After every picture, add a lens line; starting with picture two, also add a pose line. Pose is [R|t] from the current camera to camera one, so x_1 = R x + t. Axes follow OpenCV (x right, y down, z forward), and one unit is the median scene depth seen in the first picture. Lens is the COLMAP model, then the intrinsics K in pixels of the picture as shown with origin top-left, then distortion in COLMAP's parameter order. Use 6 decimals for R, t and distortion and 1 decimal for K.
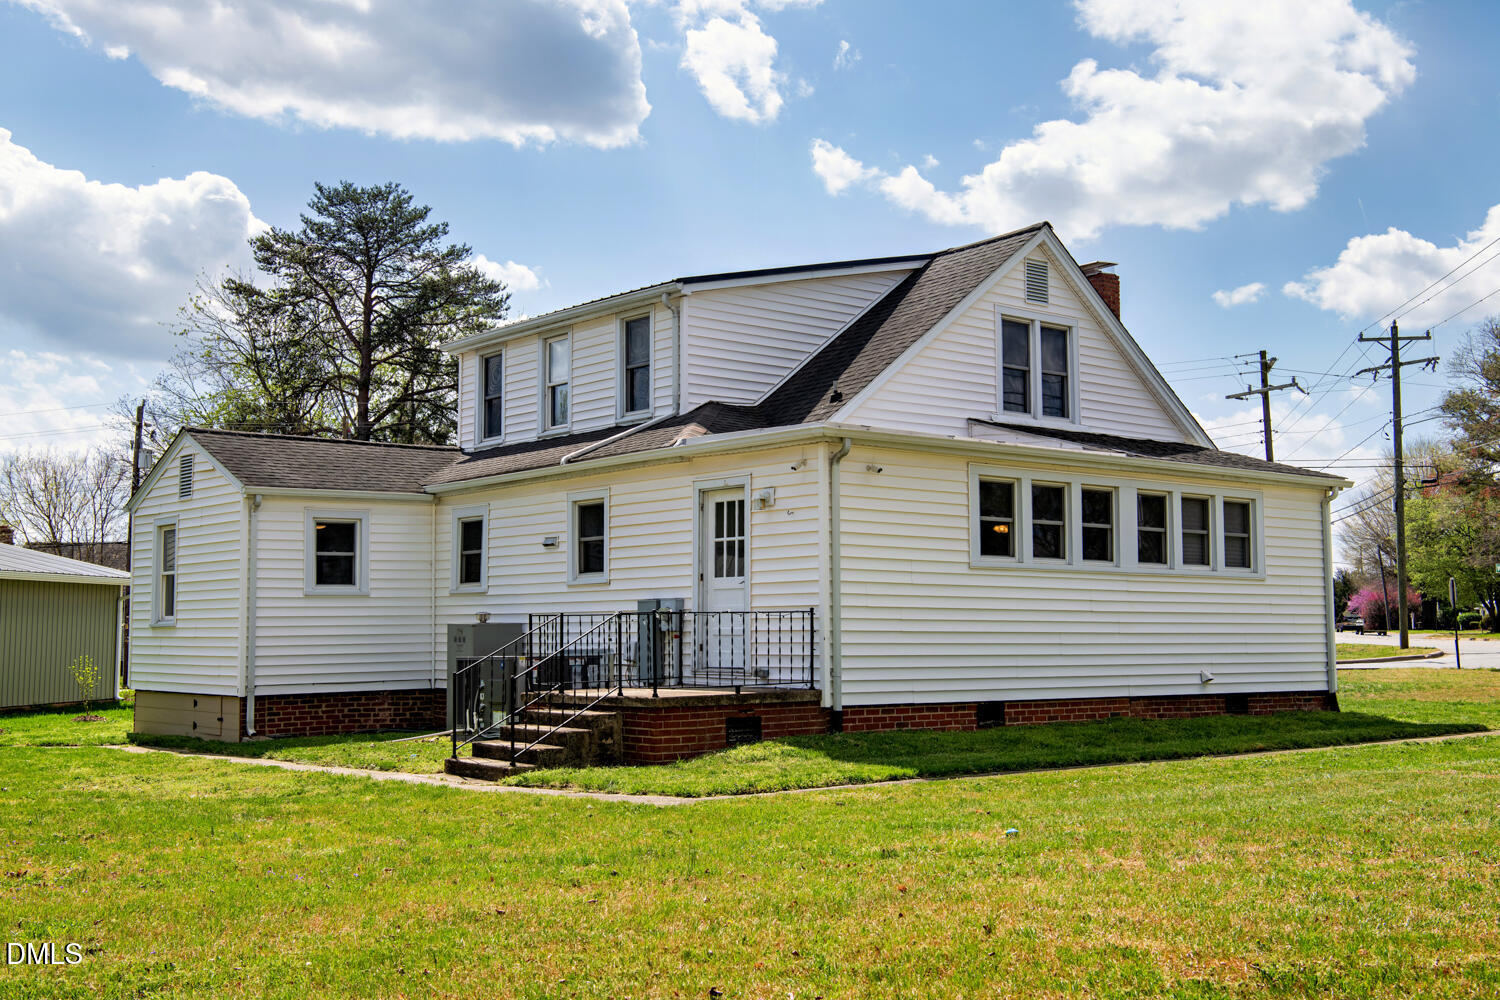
lens RADIAL K [[1670.2, 0, 750.9], [0, 1670.2, 499.0], [0, 0, 1]] dist [0.003704, 0.000000]
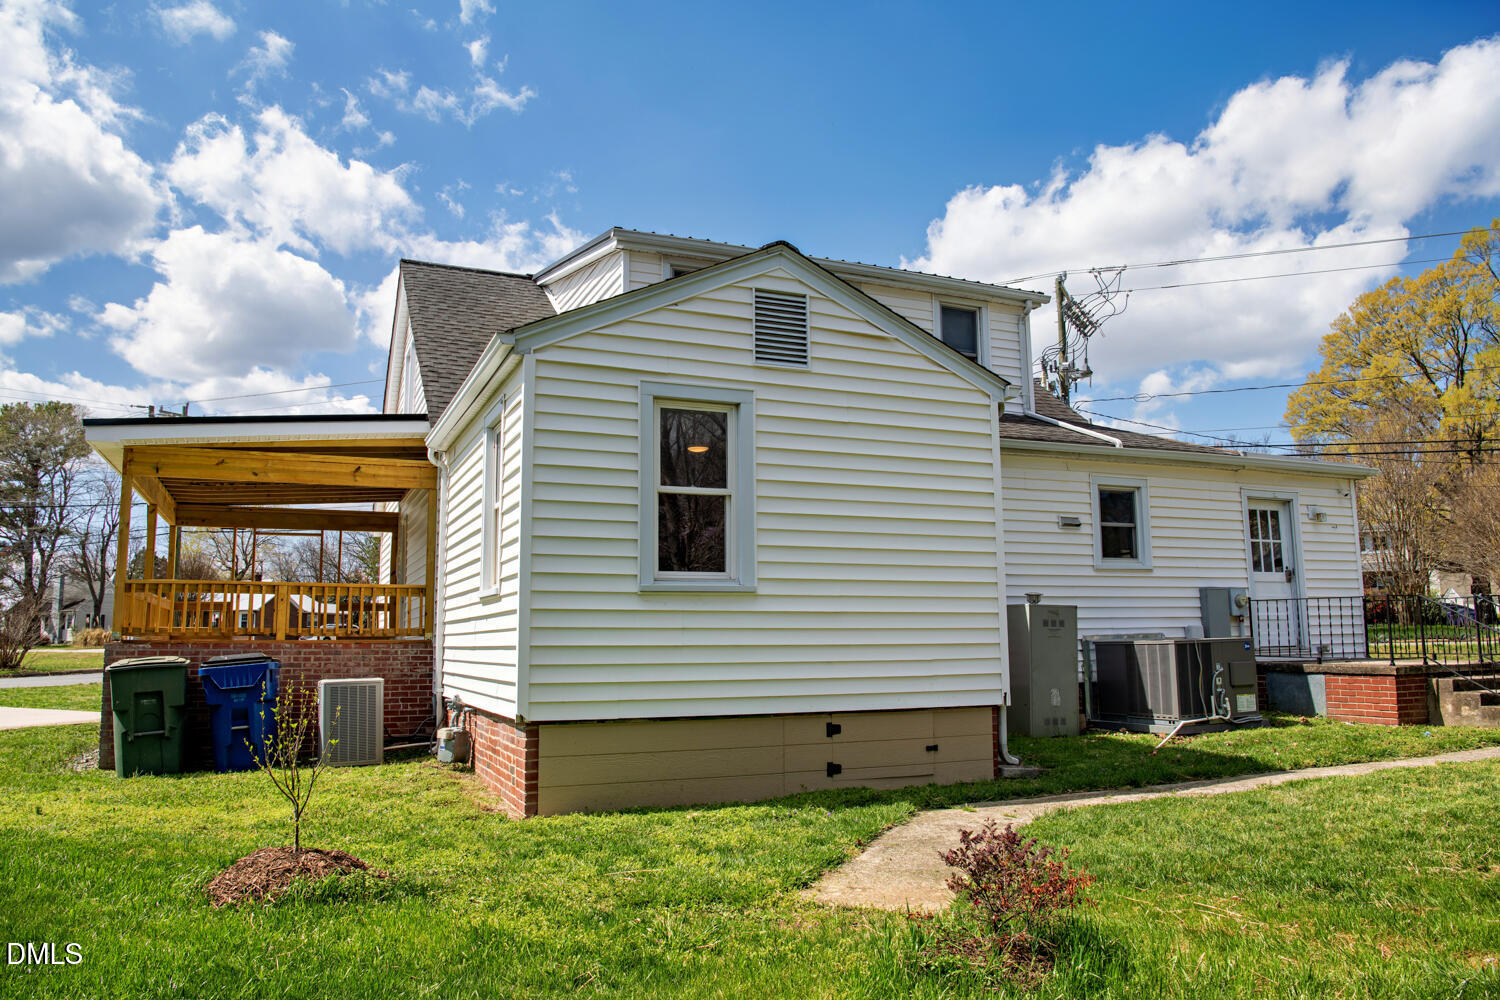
lens RADIAL K [[1072.2, 0, 751.3], [0, 1072.2, 501.9], [0, 0, 1]] dist [-0.074446, -0.004036]
pose [[0.288007, 0.128411, 0.948980, -0.812435], [-0.070601, 0.991119, -0.112686, 0.103612], [-0.955022, -0.034544, 0.294515, 1.079677]]
